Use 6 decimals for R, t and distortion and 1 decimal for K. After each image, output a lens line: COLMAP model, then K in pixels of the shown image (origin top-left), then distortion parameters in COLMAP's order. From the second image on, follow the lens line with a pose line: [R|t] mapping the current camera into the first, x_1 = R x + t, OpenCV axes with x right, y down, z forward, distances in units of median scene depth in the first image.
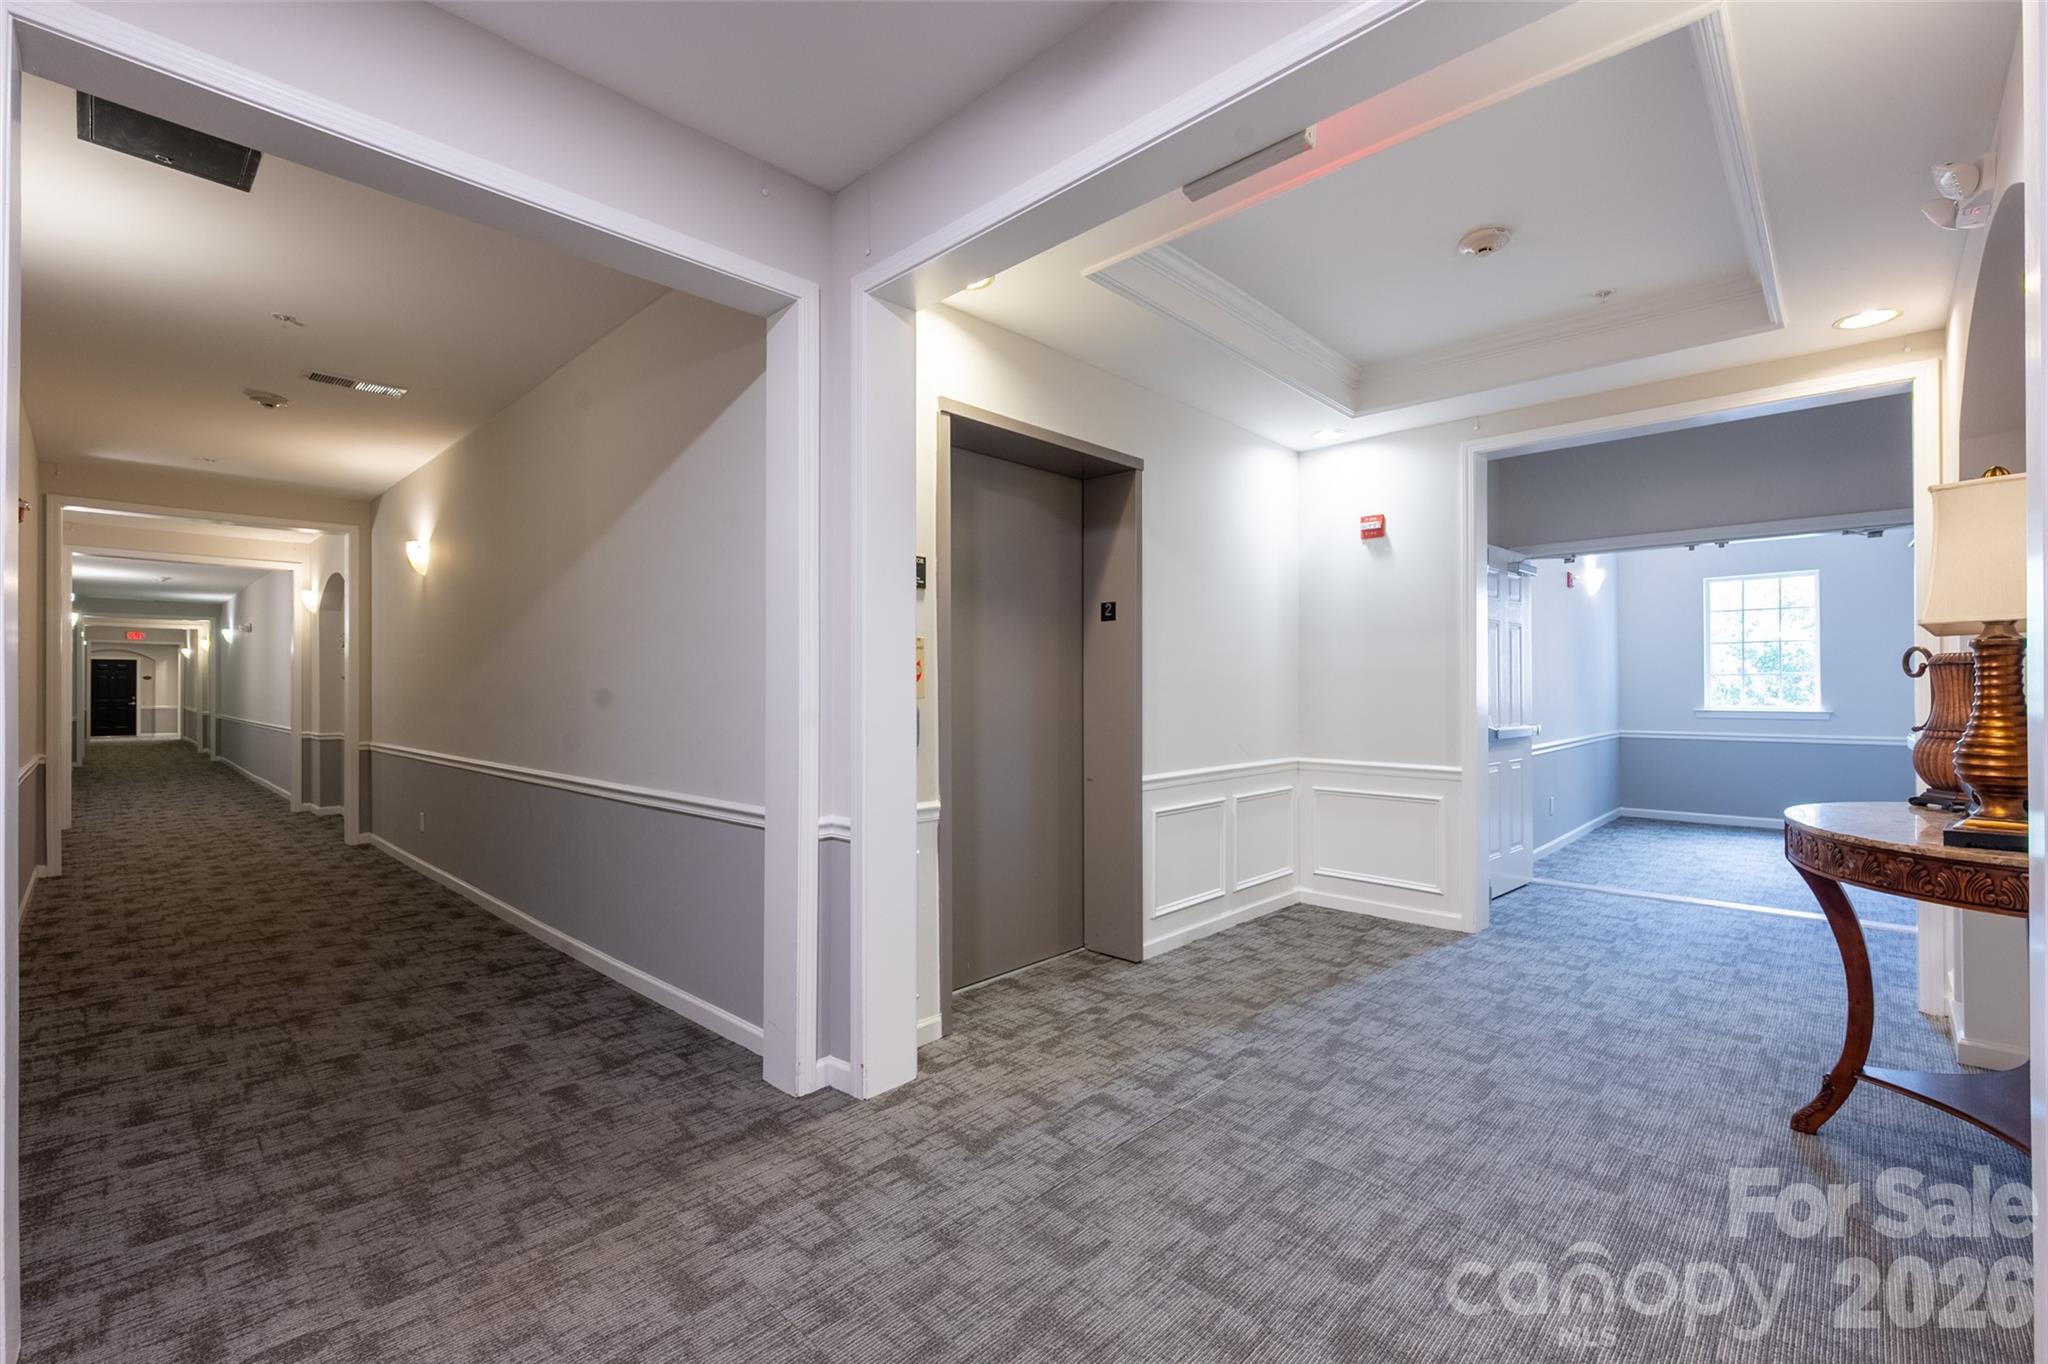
lens RADIAL K [[888.9, 0, 1026.6], [0, 888.9, 684.9], [0, 0, 1]] dist [-0.000729, -0.000281]
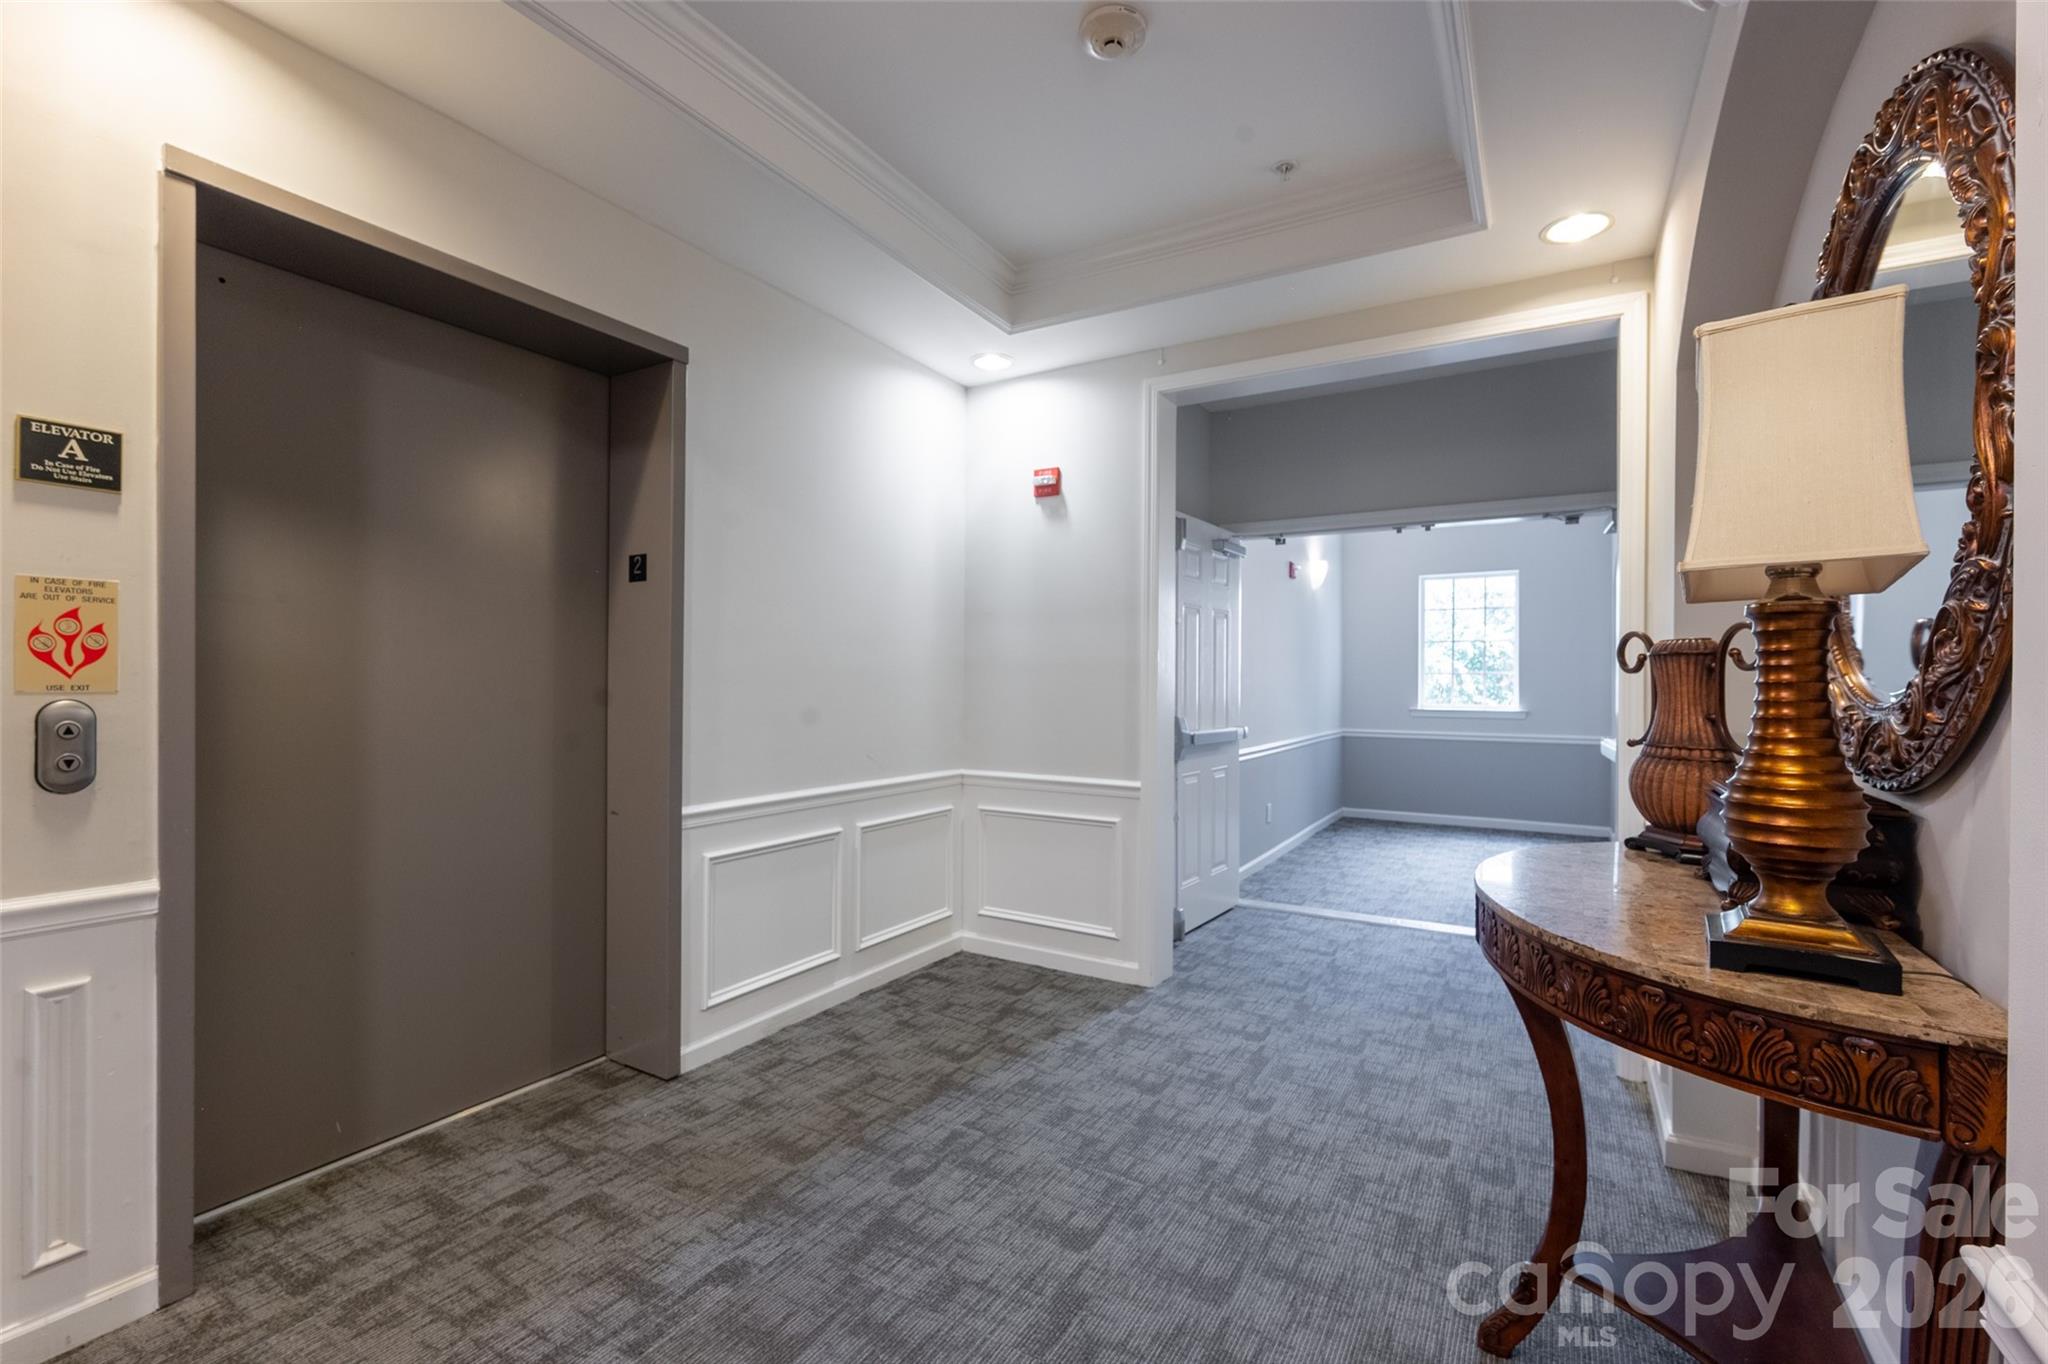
lens RADIAL K [[888.9, 0, 1028.4], [0, 888.9, 685.3], [0, 0, 1]] dist [-0.000729, -0.000281]
pose [[0.974377, 0.007830, 0.224783, 0.246072], [-0.009267, 0.999943, 0.005339, 0.001456], [-0.224729, -0.007285, 0.974394, 0.279614]]
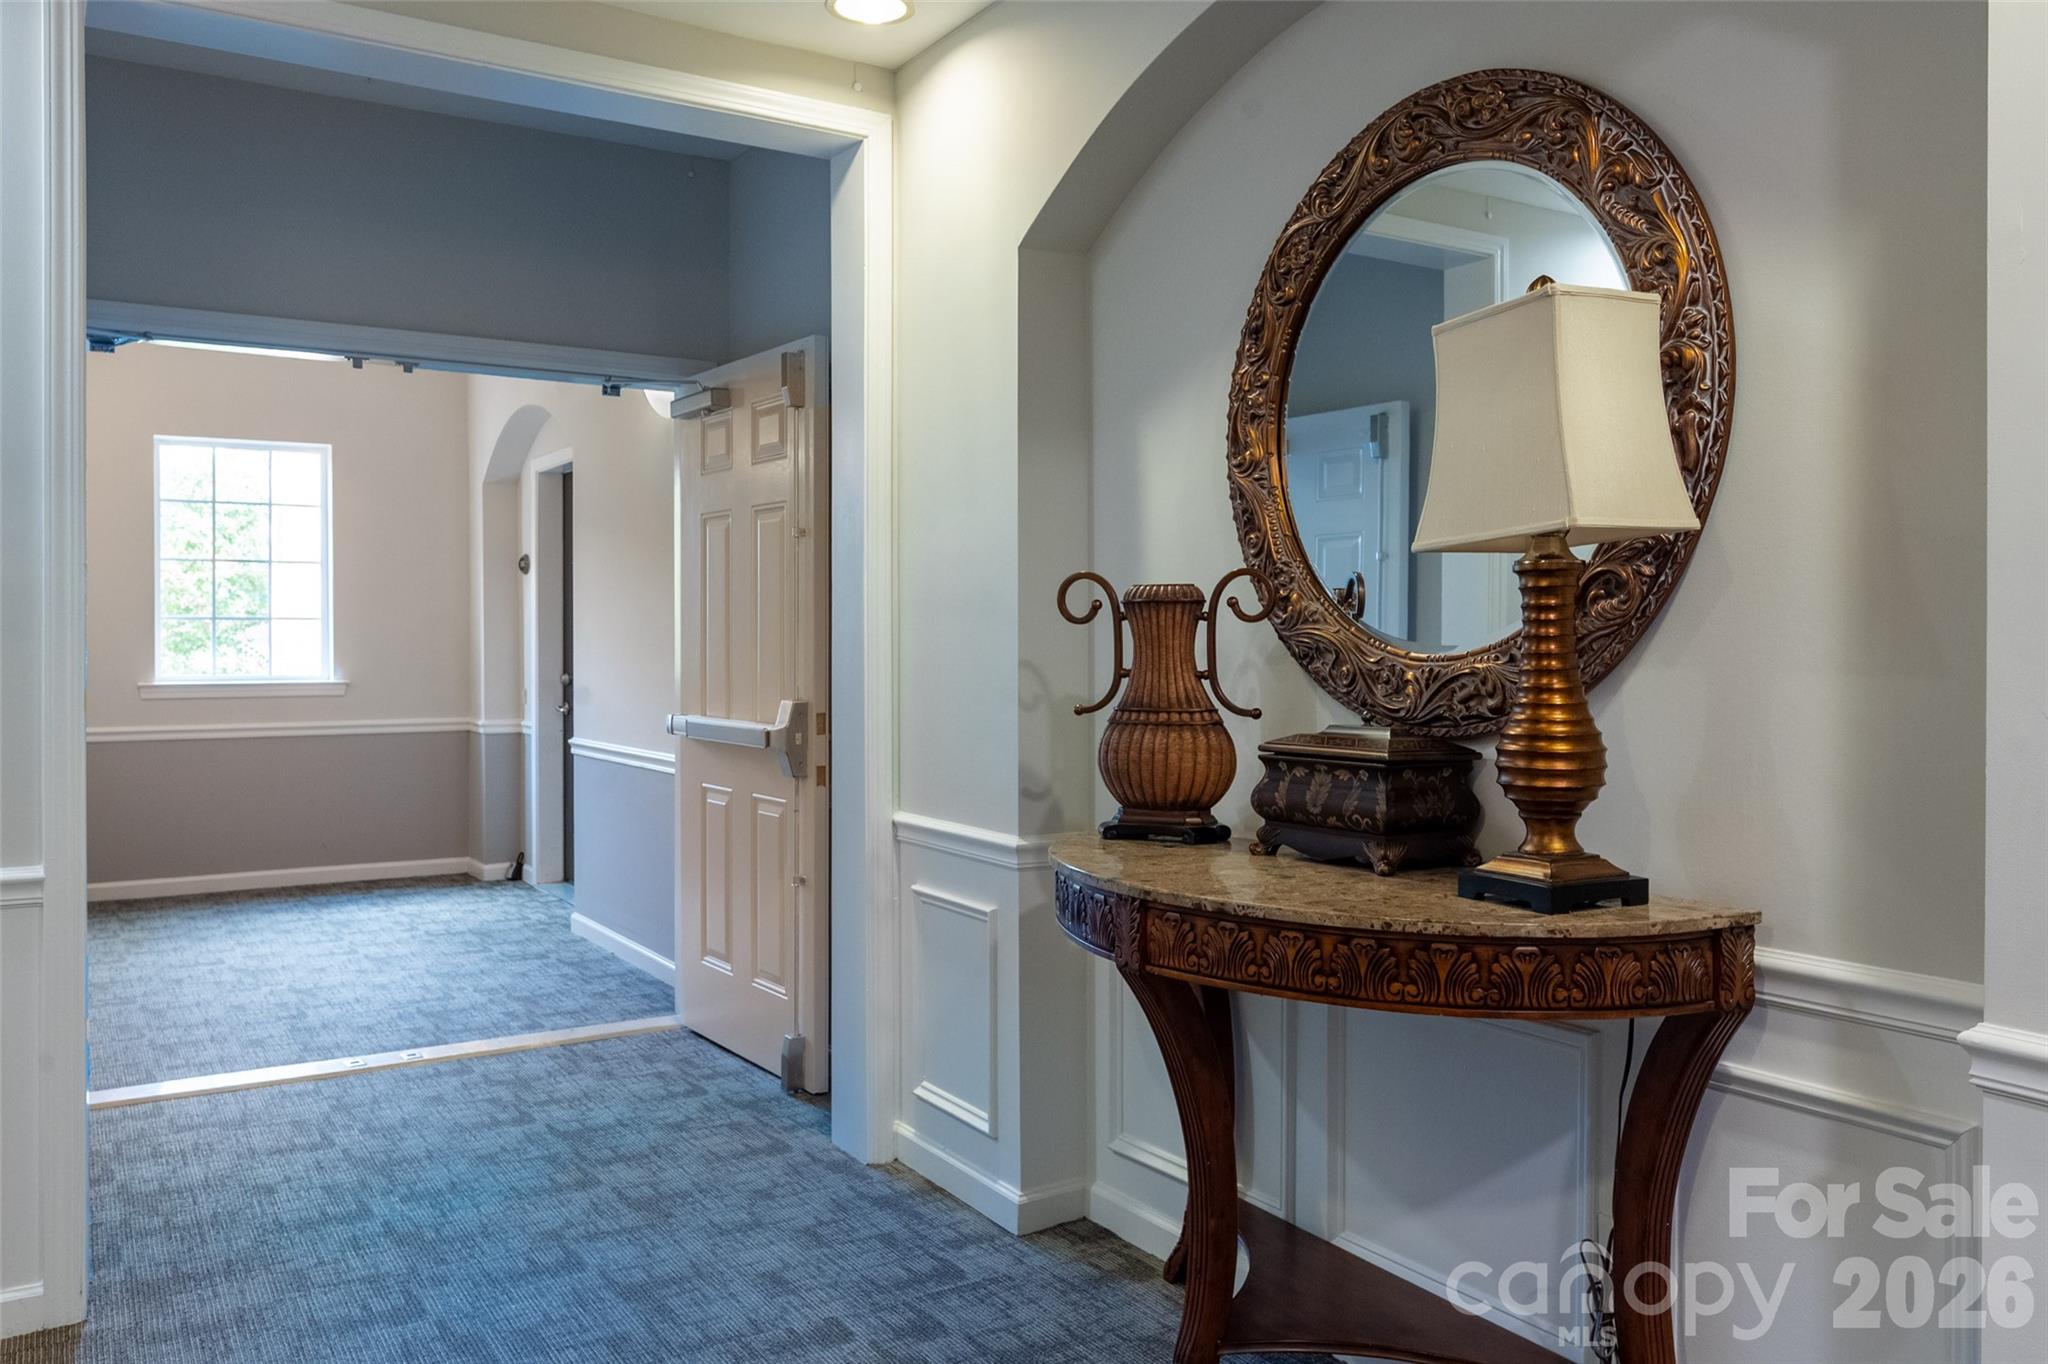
lens RADIAL K [[1573.6, 0, 1030.0], [0, 1573.6, 642.9], [0, 0, 1]] dist [0.005572, -0.005599]
pose [[0.254731, -0.003037, 0.967007, -0.020863], [-0.001237, 0.999993, 0.003467, 0.000668], [-0.967011, -0.002079, 0.254726, 0.542758]]
